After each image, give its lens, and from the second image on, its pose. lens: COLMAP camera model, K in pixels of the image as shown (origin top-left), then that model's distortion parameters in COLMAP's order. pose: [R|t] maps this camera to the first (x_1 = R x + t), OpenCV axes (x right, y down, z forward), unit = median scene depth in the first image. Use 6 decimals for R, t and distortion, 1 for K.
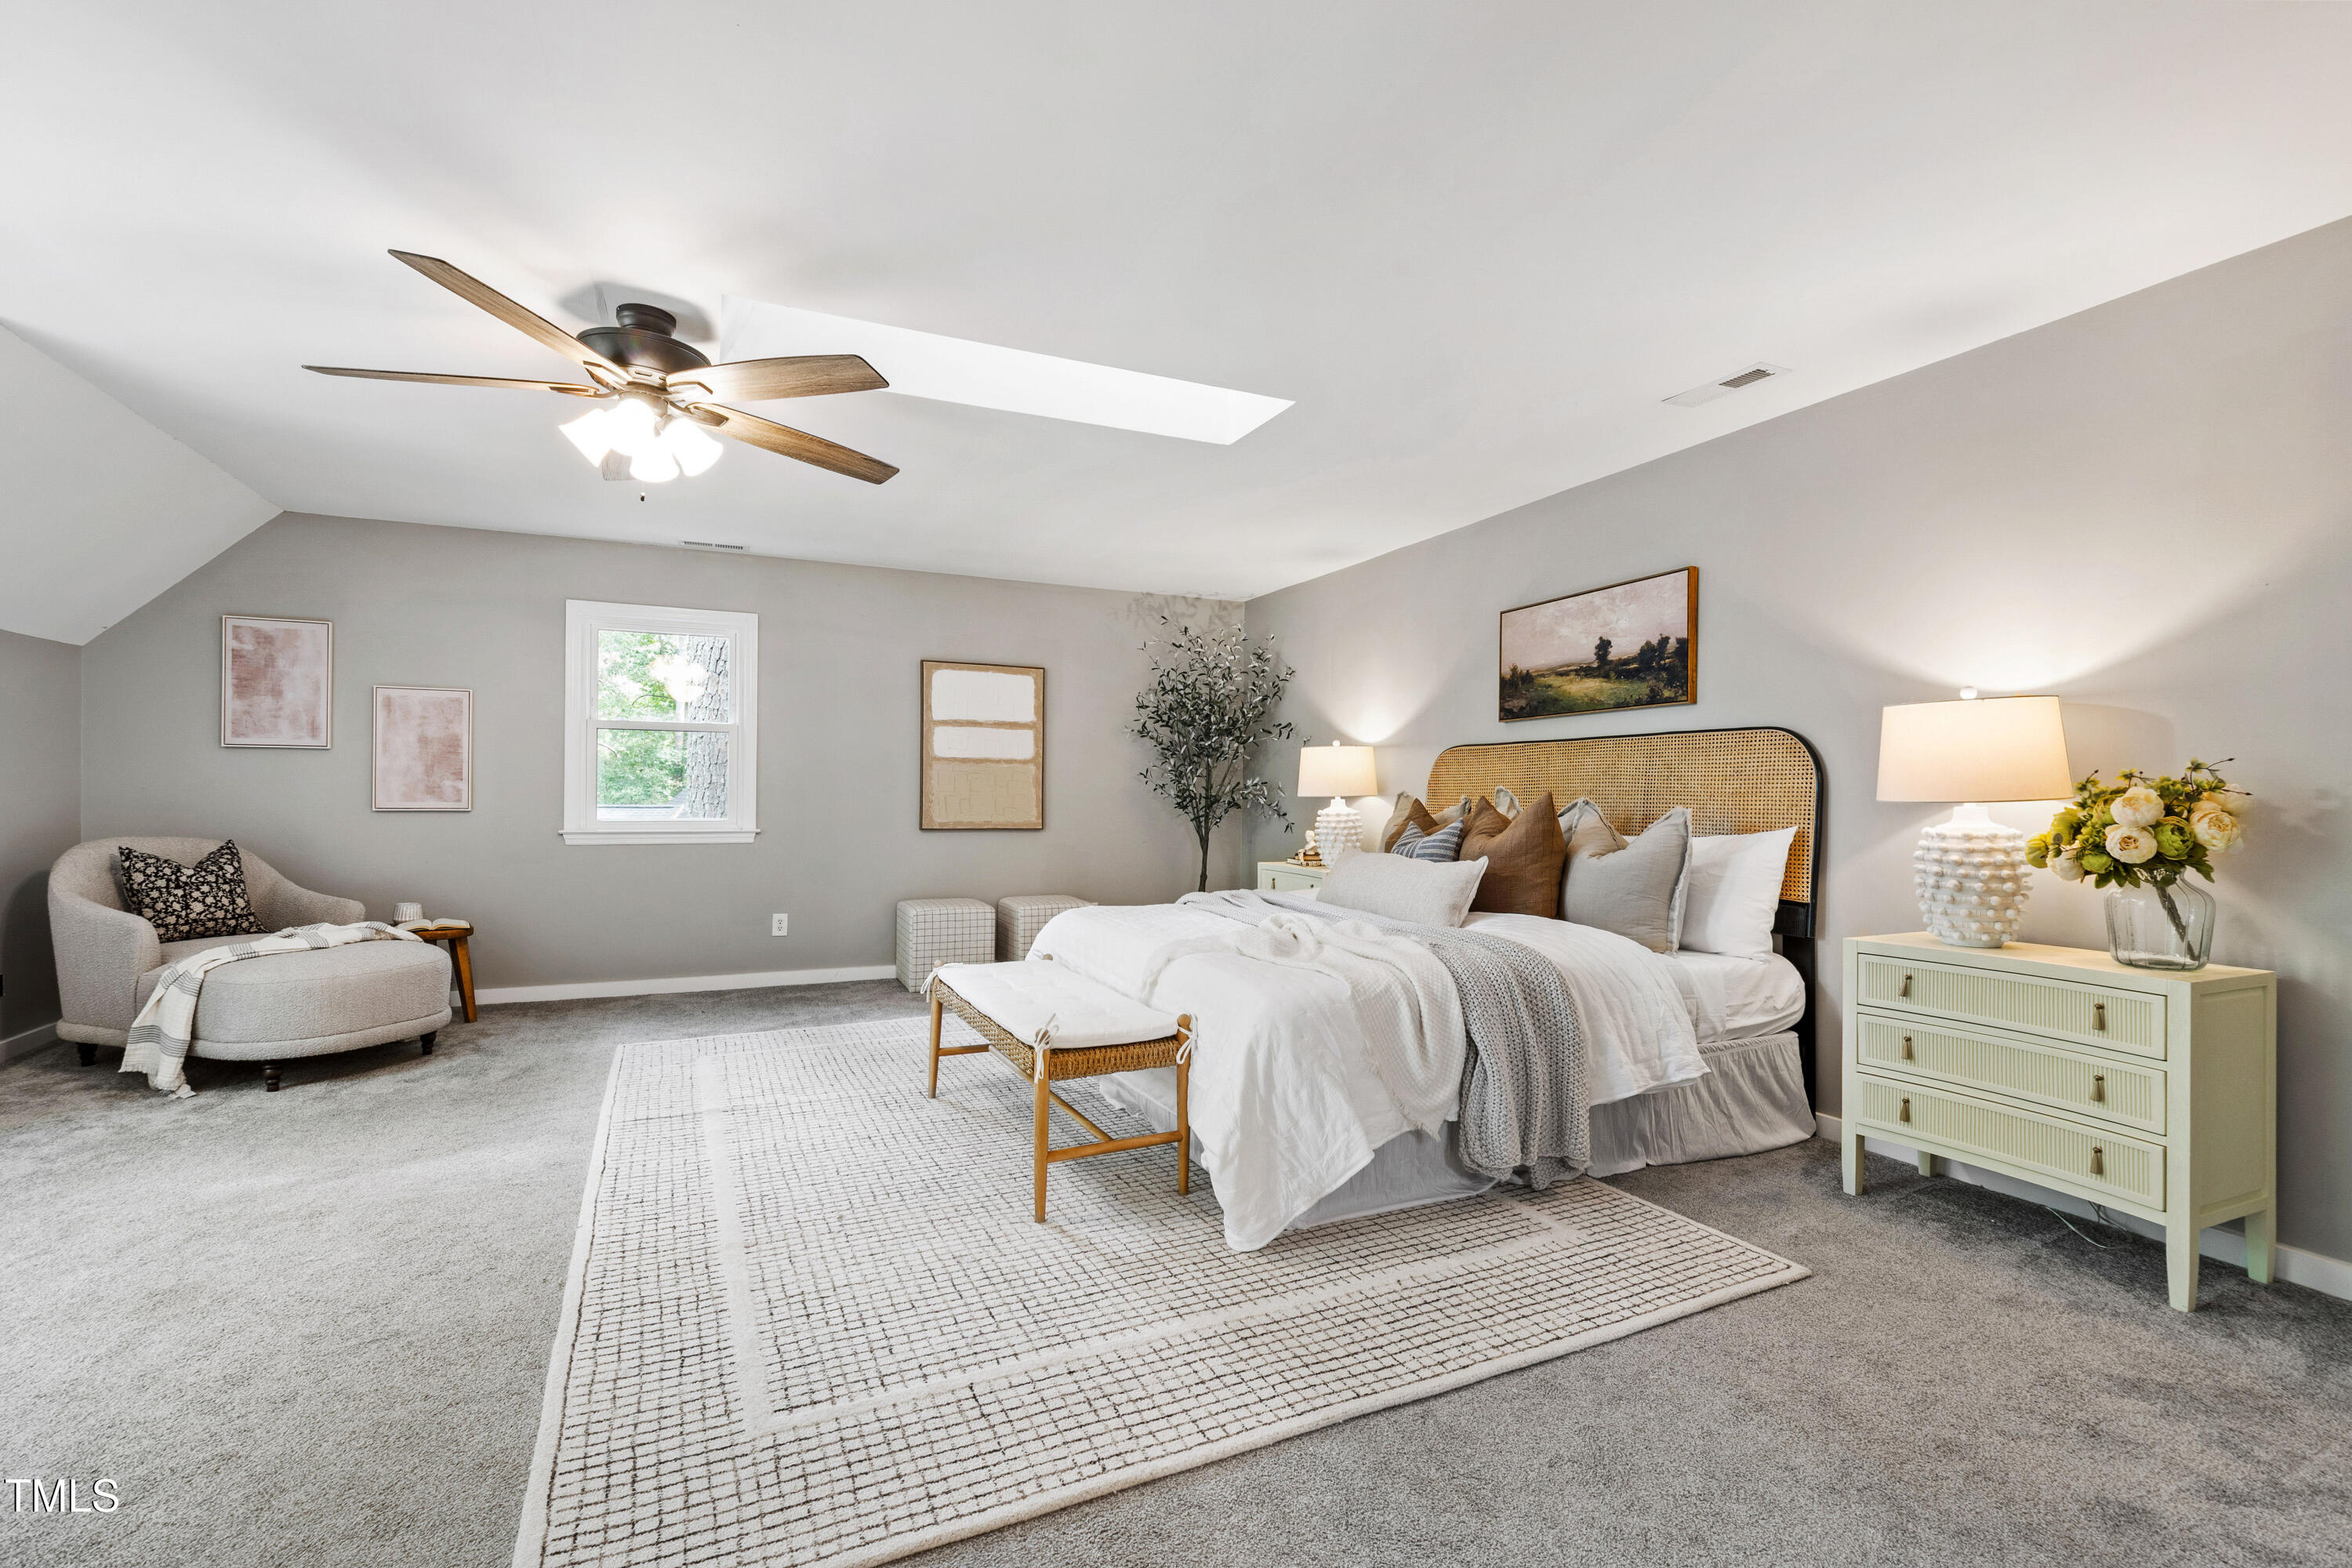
lens RADIAL K [[1031.0, 0, 1173.9], [0, 1031.0, 820.8], [0, 0, 1]] dist [-0.001153, -0.000314]
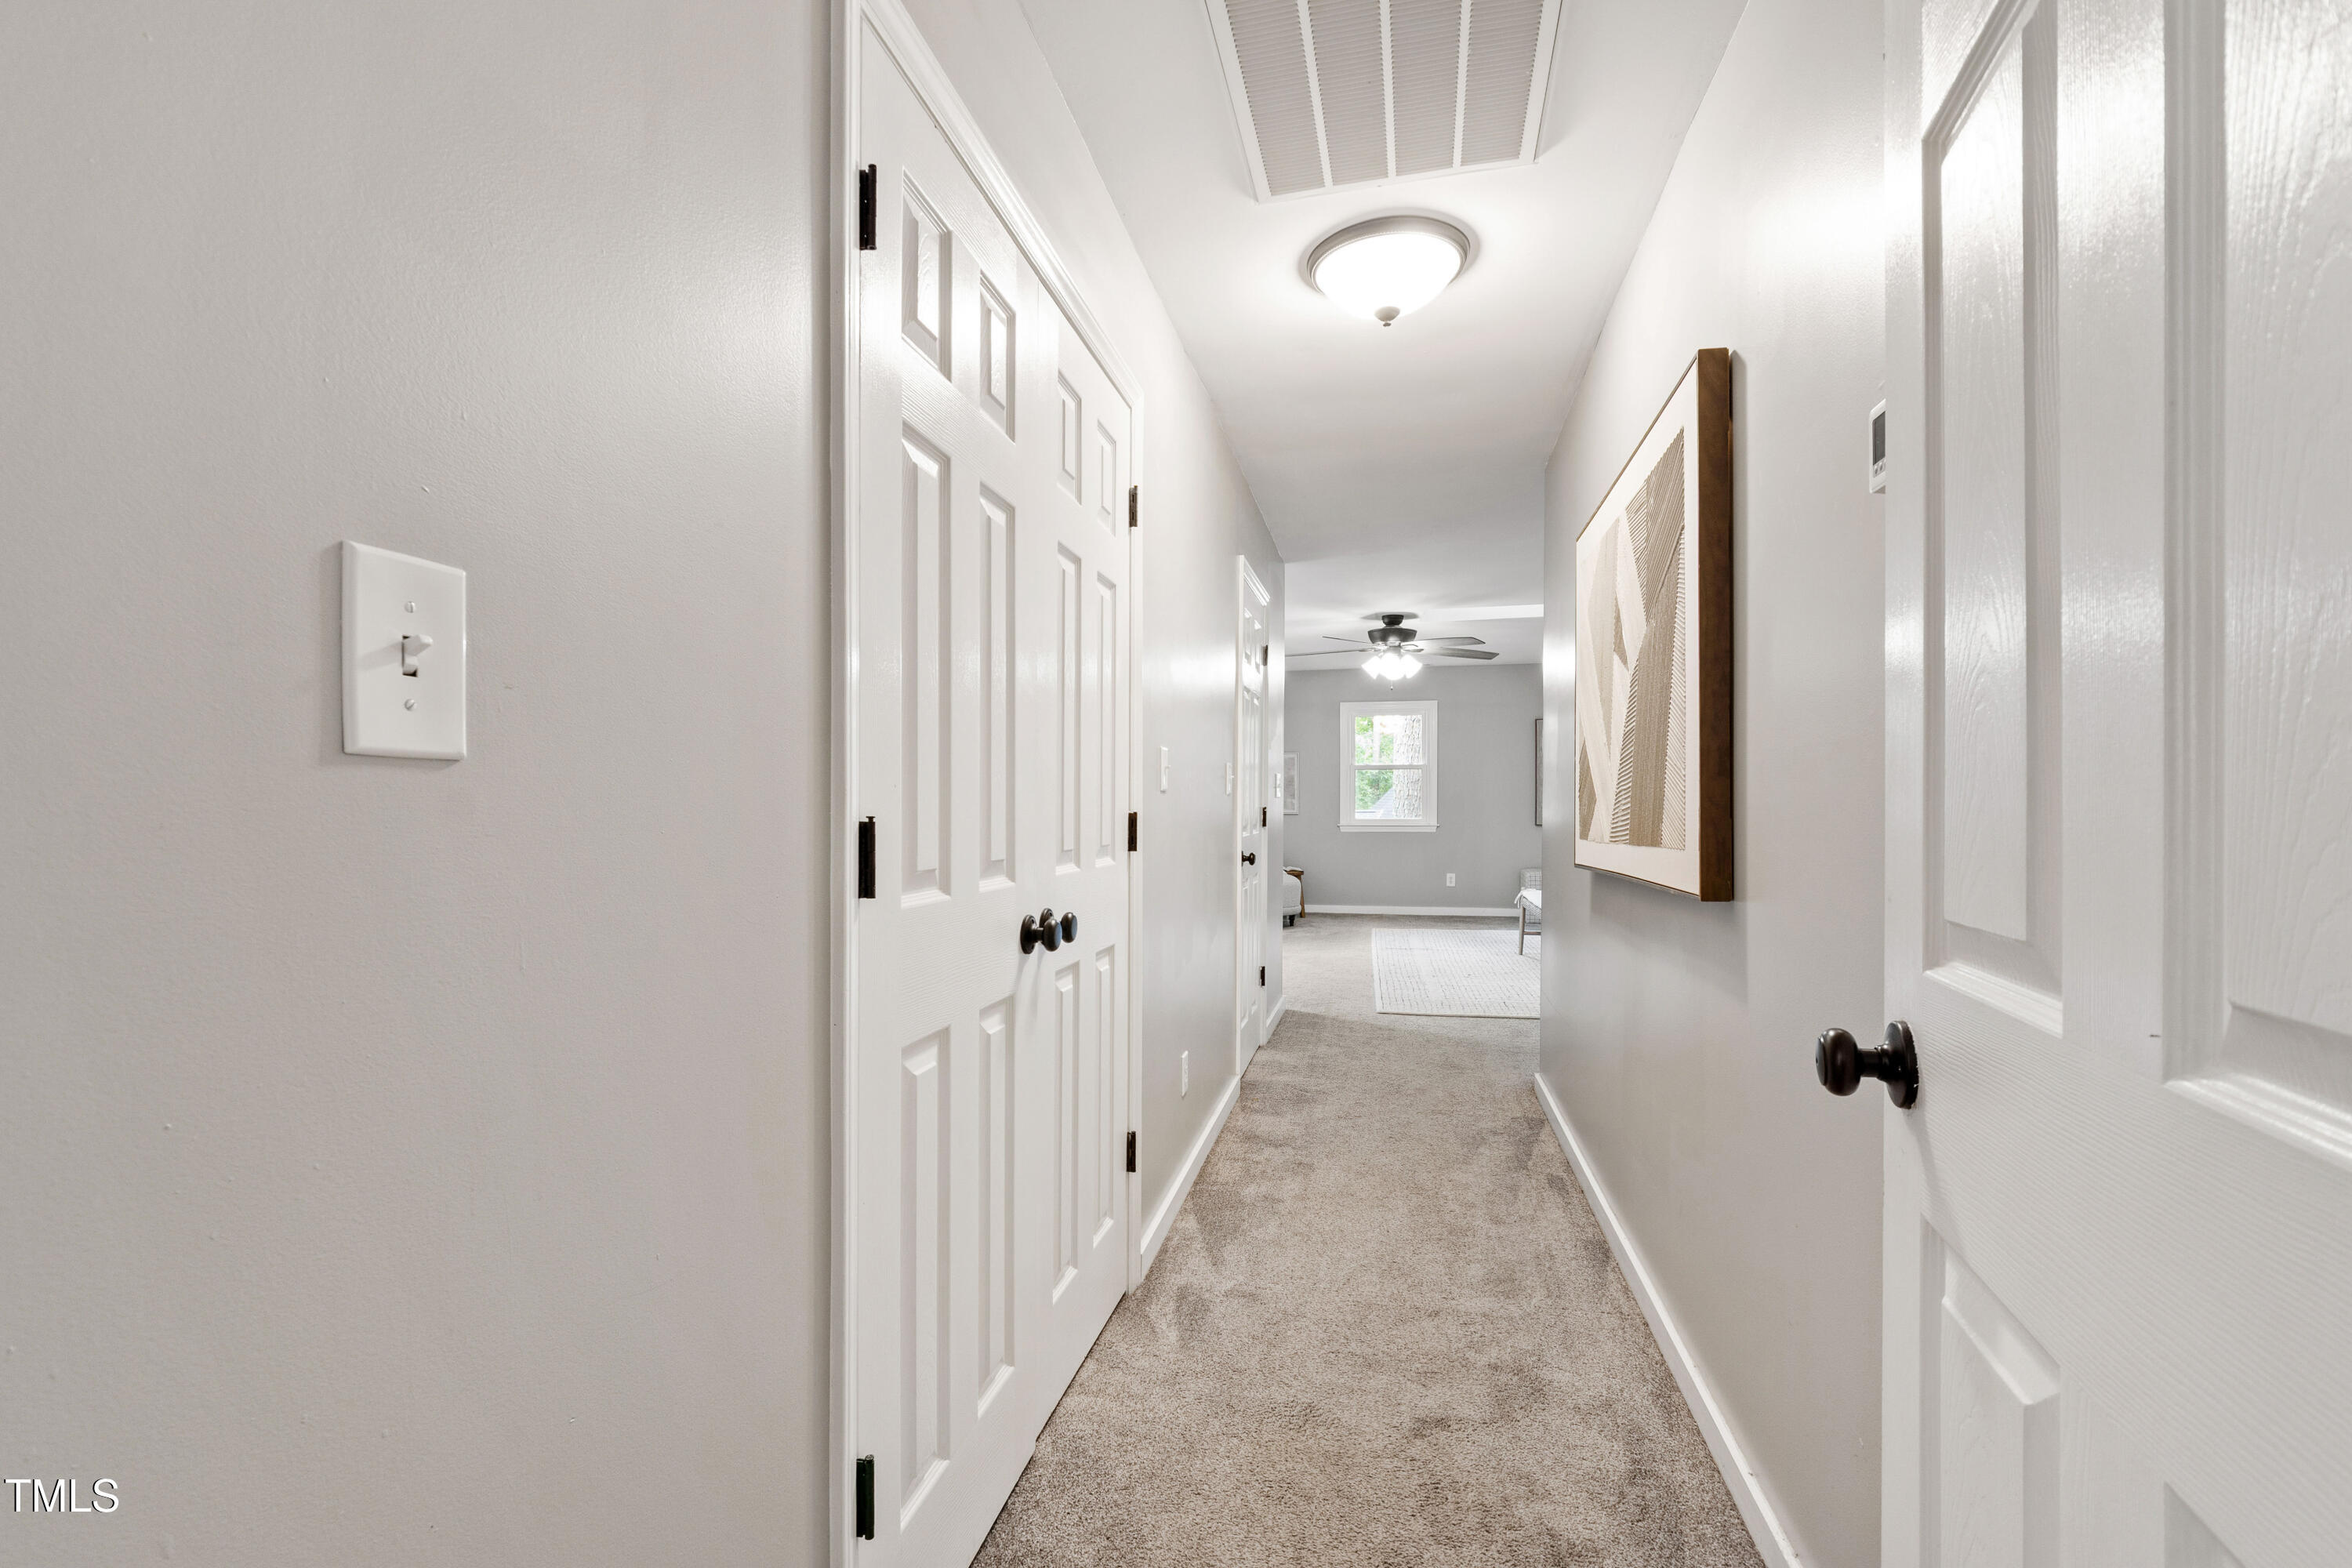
lens RADIAL K [[1031.0, 0, 1173.9], [0, 1031.0, 820.8], [0, 0, 1]] dist [-0.001153, -0.000314]
pose [[0.804024, -0.005724, -0.594569, 0.324985], [0.007067, 0.999975, -0.000071, 0.001146], [0.594555, -0.004145, 0.804044, -0.790049]]
